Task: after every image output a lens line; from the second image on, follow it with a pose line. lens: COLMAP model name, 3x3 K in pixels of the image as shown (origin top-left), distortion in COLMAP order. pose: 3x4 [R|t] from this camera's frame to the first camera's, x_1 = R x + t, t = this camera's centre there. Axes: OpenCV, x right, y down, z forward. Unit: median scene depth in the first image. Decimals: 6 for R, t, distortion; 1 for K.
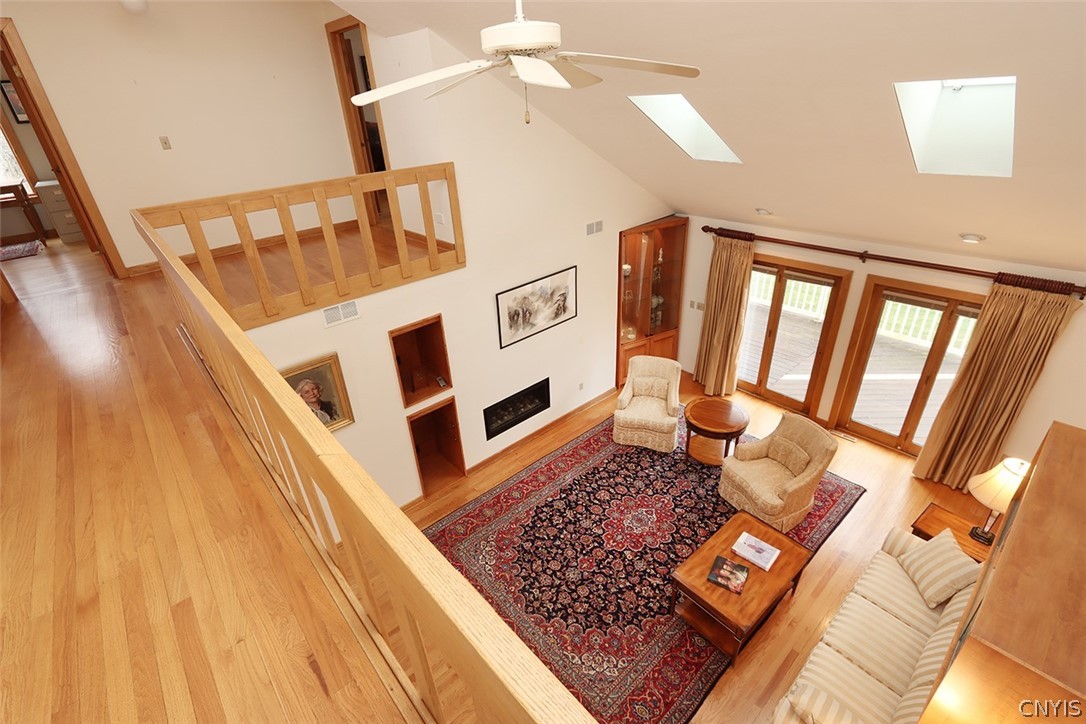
lens RADIAL K [[500.9, 0, 544.4], [0, 500.9, 355.9], [0, 0, 1]] dist [-0.011853, 0.000610]
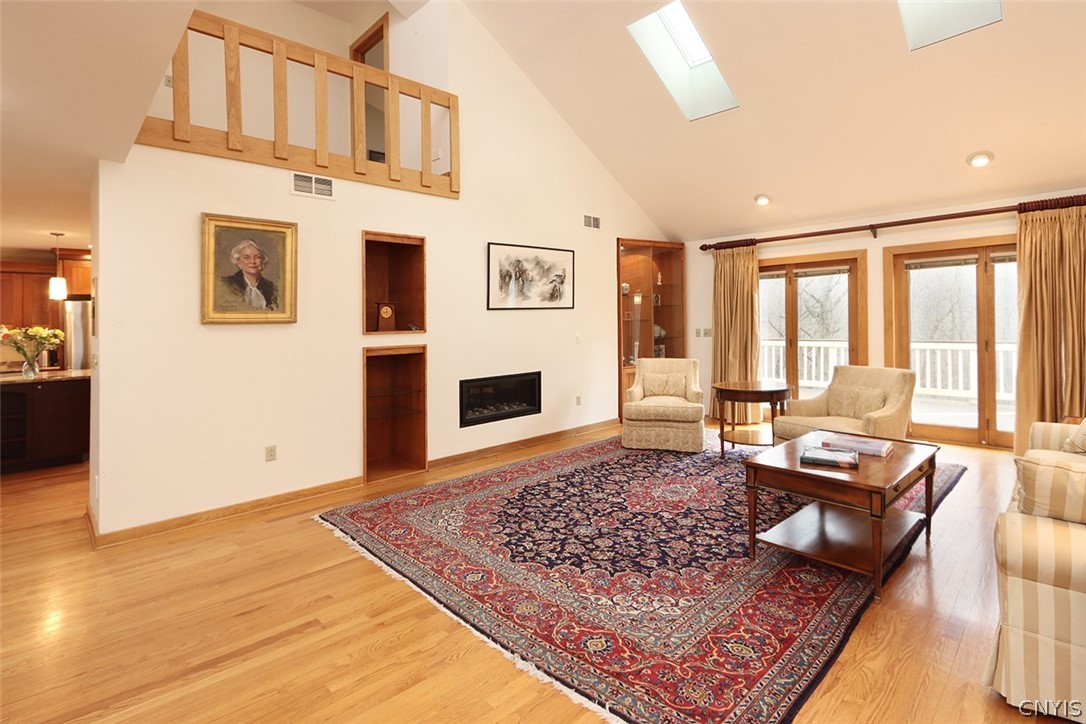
lens RADIAL K [[516.1, 0, 546.3], [0, 516.1, 316.5], [0, 0, 1]] dist [-0.014175, 0.002436]
pose [[0.998300, 0.039267, 0.043076, -0.027664], [-0.013931, 0.878344, -0.477825, 0.444677], [-0.056599, 0.476413, 0.877398, 0.252829]]
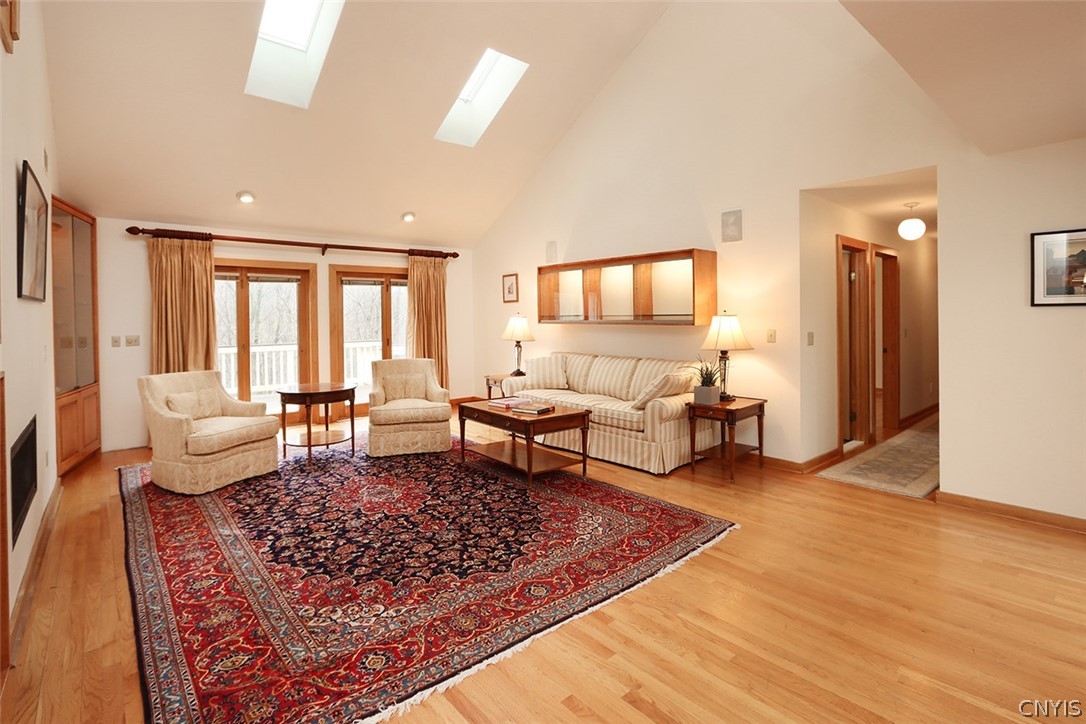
lens RADIAL K [[516.1, 0, 514.3], [0, 516.1, 304.6], [0, 0, 1]] dist [-0.014175, 0.002436]
pose [[0.050903, 0.081017, 0.995412, -0.530917], [0.466273, 0.879479, -0.095426, 0.243899], [-0.883175, 0.468991, 0.006992, 0.680069]]
